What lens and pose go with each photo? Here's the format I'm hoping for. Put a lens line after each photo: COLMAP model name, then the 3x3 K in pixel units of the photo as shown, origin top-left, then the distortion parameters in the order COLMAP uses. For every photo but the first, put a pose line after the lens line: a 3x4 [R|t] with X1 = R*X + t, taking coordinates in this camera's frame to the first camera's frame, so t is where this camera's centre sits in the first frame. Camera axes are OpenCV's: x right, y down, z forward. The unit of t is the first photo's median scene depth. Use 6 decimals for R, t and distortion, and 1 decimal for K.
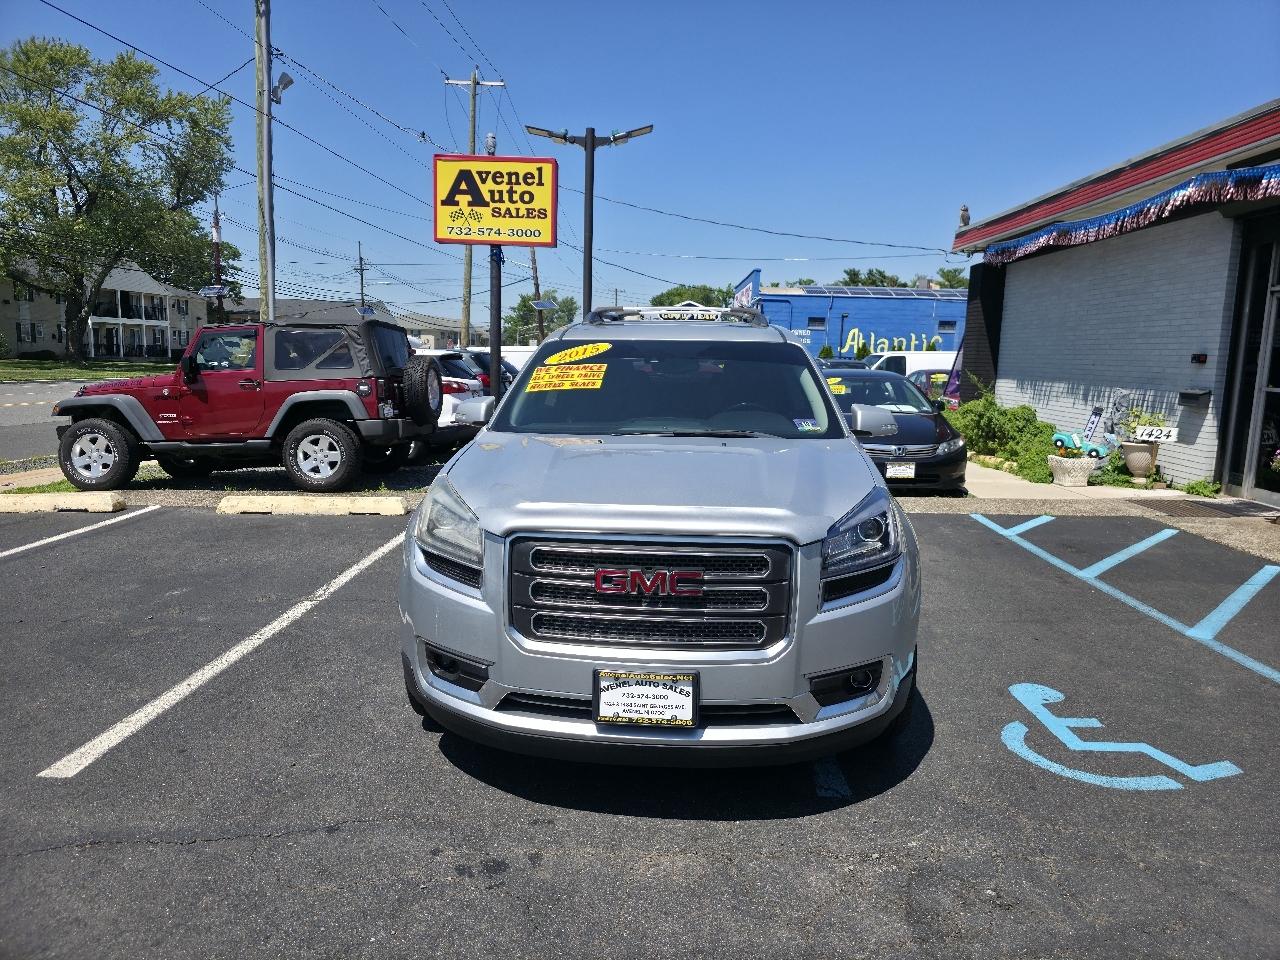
lens RADIAL K [[844.3, 0, 645.9], [0, 844.3, 473.4], [0, 0, 1]] dist [0.051892, -0.047919]
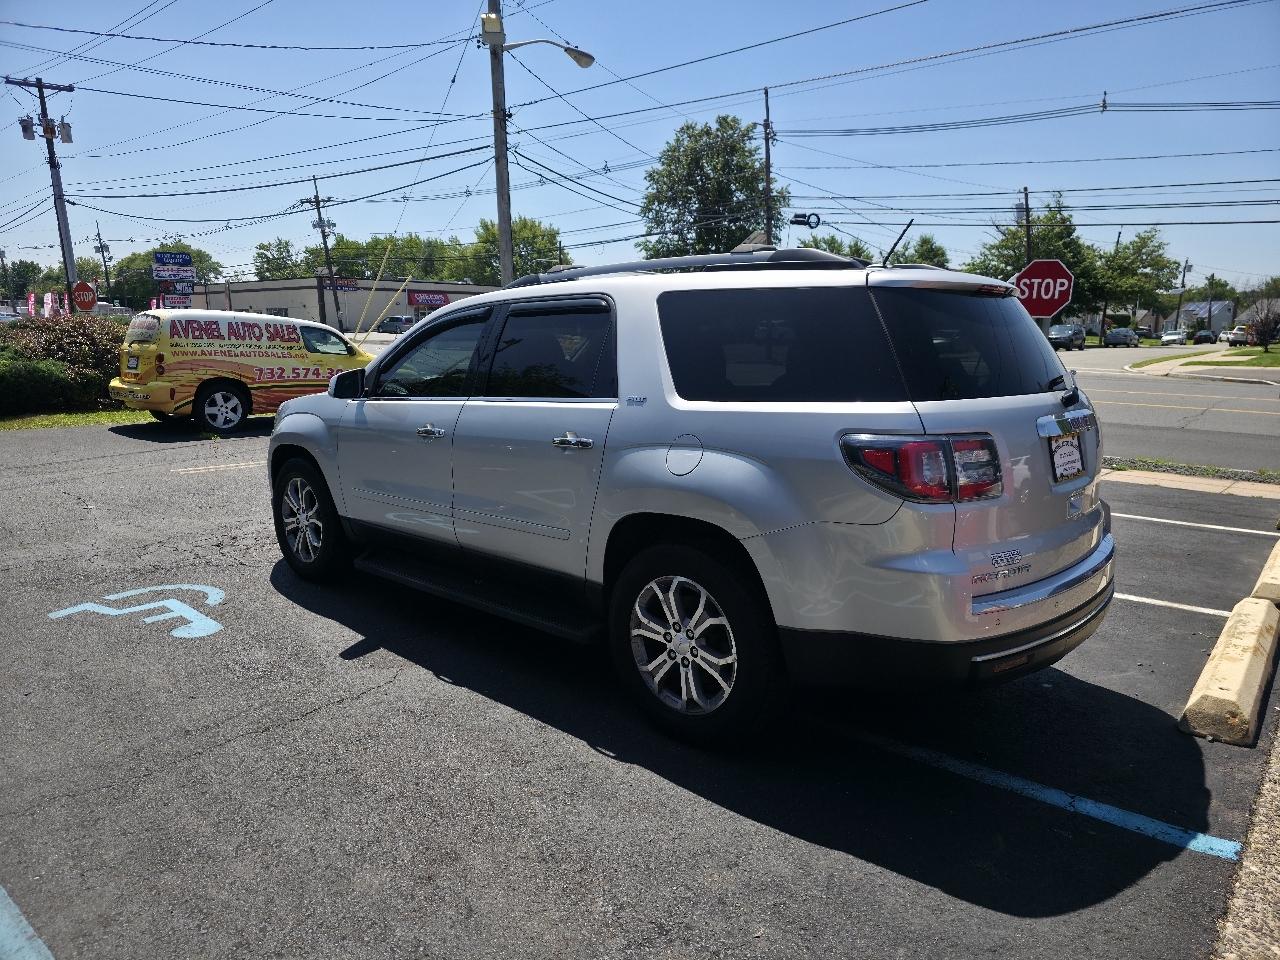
lens RADIAL K [[844.3, 0, 642.4], [0, 844.3, 492.4], [0, 0, 1]] dist [0.051892, -0.047919]
pose [[-0.637221, 0.119082, -0.761426, 0.375984], [-0.125381, 0.958810, 0.254879, -0.109236], [0.760414, 0.257883, -0.596043, 0.847586]]
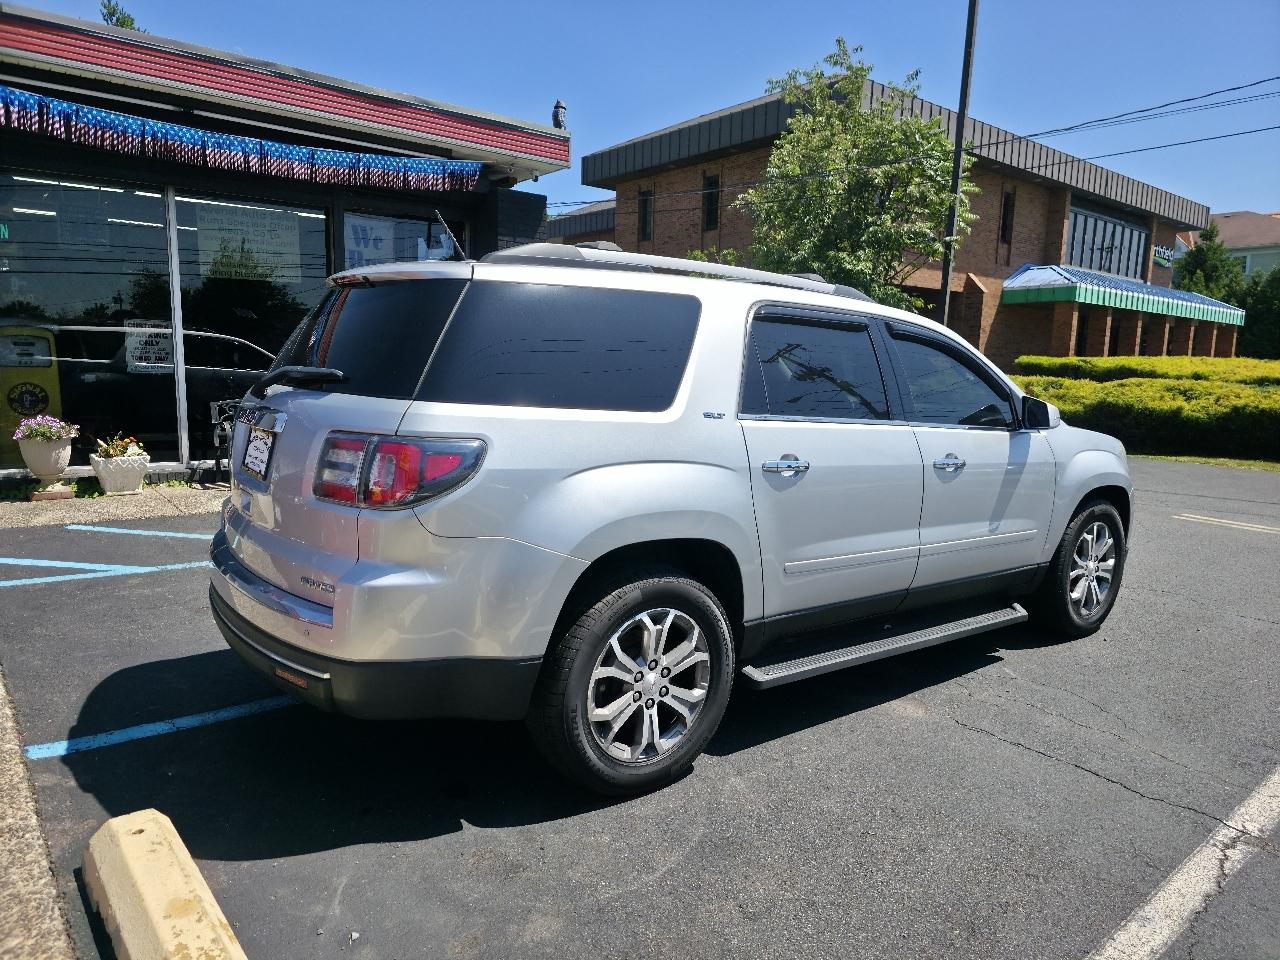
lens RADIAL K [[844.3, 0, 642.0], [0, 844.3, 485.8], [0, 0, 1]] dist [0.051892, -0.047919]
pose [[-0.650246, -0.152686, 0.744222, -0.280838], [0.062222, 0.965602, 0.252470, -0.117001], [-0.757171, 0.210474, -0.618379, 0.860990]]
